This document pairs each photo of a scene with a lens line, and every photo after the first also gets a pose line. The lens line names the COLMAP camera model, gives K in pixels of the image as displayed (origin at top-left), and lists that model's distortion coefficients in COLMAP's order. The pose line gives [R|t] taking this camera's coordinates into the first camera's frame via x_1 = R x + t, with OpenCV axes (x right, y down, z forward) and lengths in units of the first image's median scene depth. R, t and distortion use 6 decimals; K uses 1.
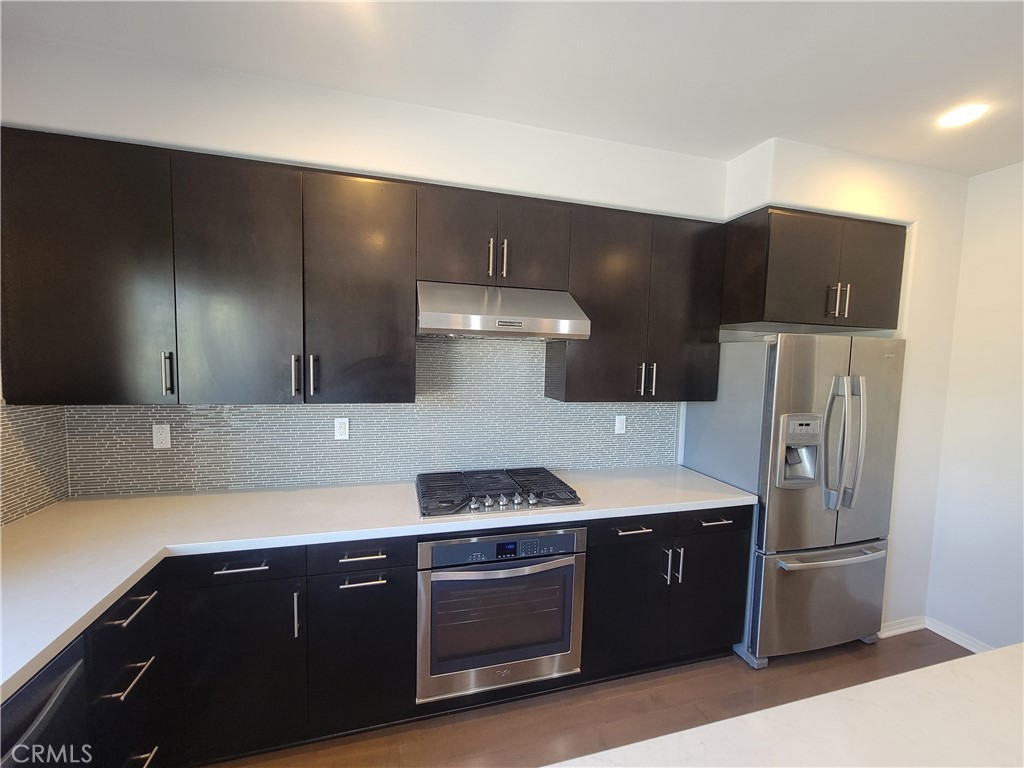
lens RADIAL K [[414.4, 0, 511.1], [0, 414.4, 388.4], [0, 0, 1]] dist [-0.001224, -0.000047]
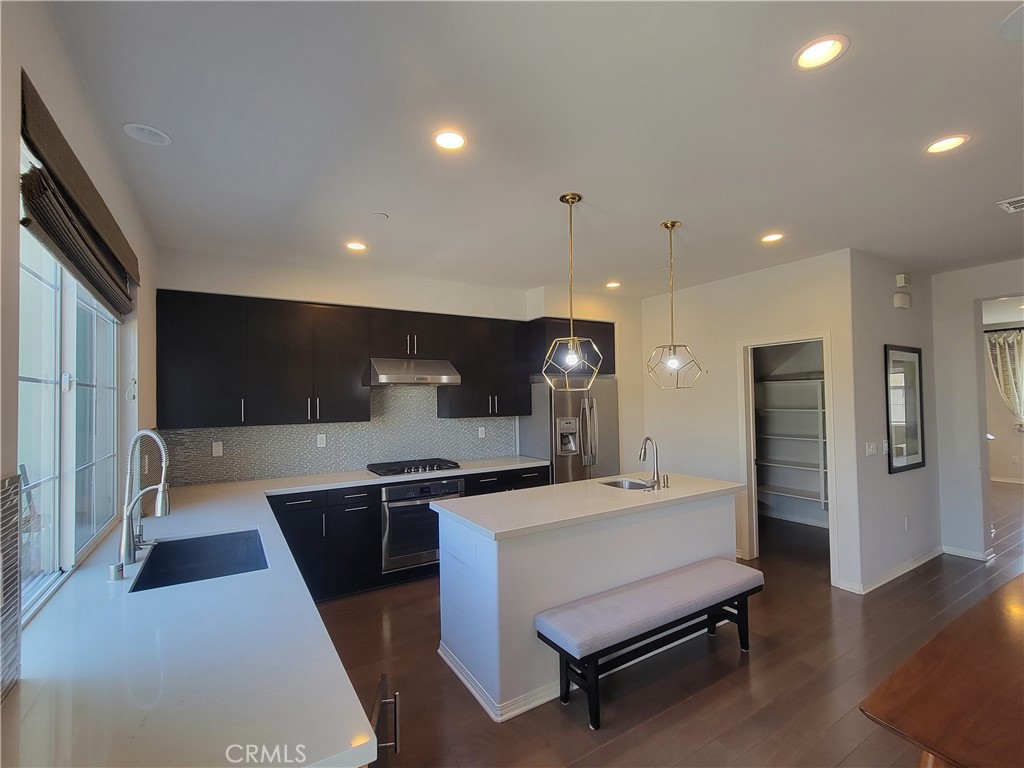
lens RADIAL K [[414.4, 0, 511.1], [0, 414.4, 388.4], [0, 0, 1]] dist [-0.001224, -0.000047]
pose [[0.956677, -0.035183, 0.289018, -0.139586], [0.064002, 0.993804, -0.090874, 0.086065], [-0.284030, 0.105435, 0.953001, -0.872096]]
